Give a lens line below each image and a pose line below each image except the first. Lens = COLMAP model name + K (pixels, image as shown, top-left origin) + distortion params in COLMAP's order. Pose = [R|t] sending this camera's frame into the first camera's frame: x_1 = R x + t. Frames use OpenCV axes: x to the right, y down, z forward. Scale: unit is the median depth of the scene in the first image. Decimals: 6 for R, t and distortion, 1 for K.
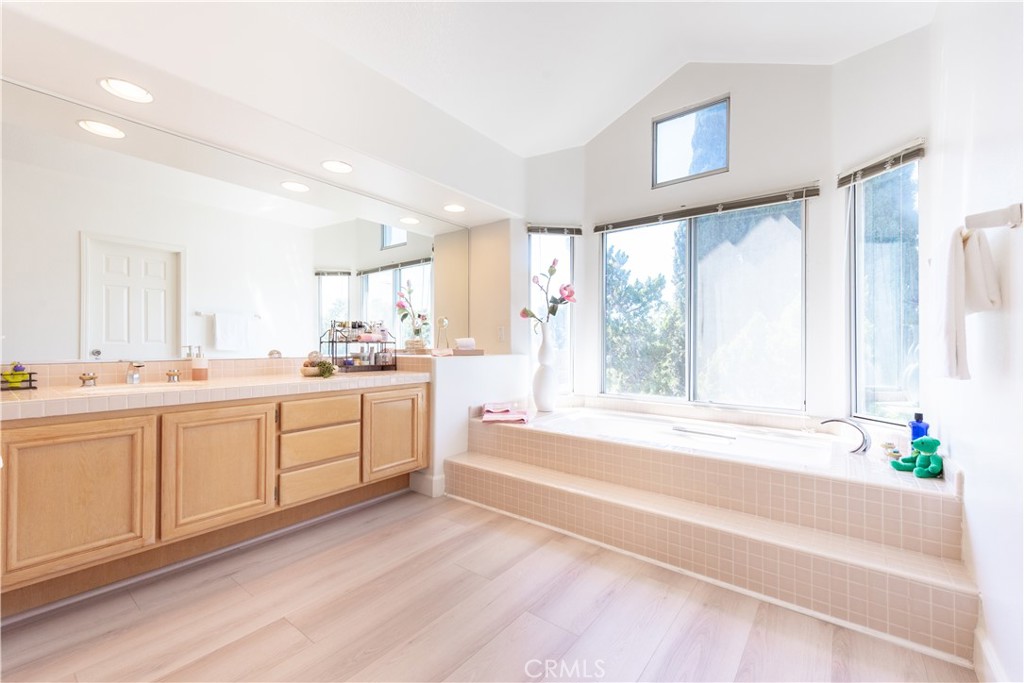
lens RADIAL K [[421.1, 0, 512.0], [0, 421.1, 341.5], [0, 0, 1]] dist [0.002923, -0.000573]
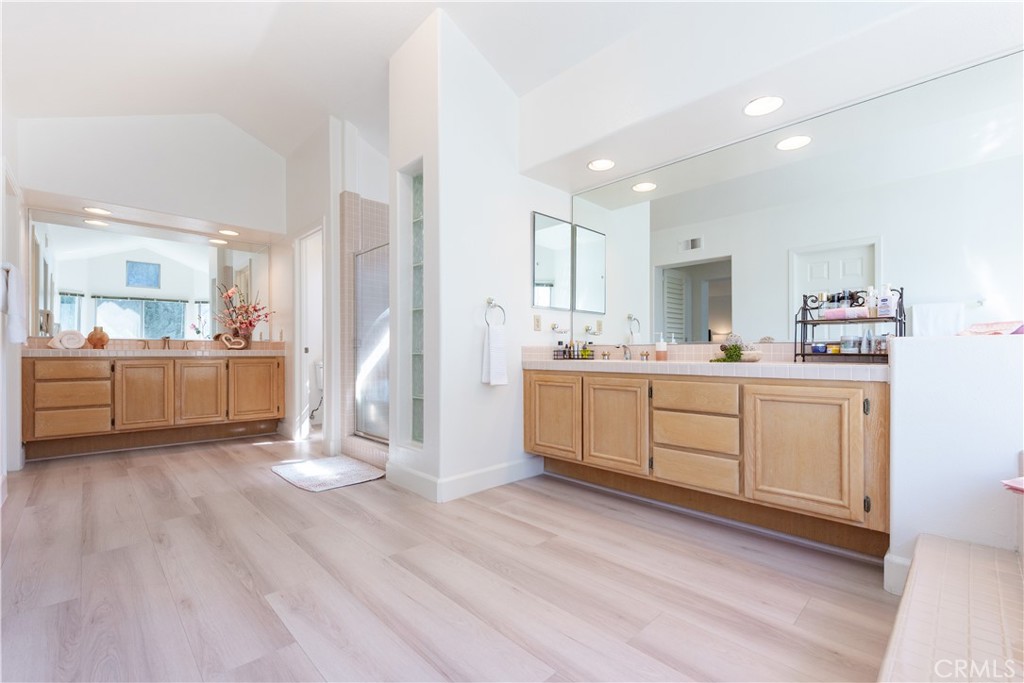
lens RADIAL K [[431.3, 0, 514.5], [0, 431.3, 352.8], [0, 0, 1]] dist [-0.022855, 0.000079]
pose [[-0.147708, -0.008970, -0.988990, 0.559049], [0.003723, 0.999947, -0.009626, 0.080040], [0.989024, -0.005104, -0.147667, 0.767608]]
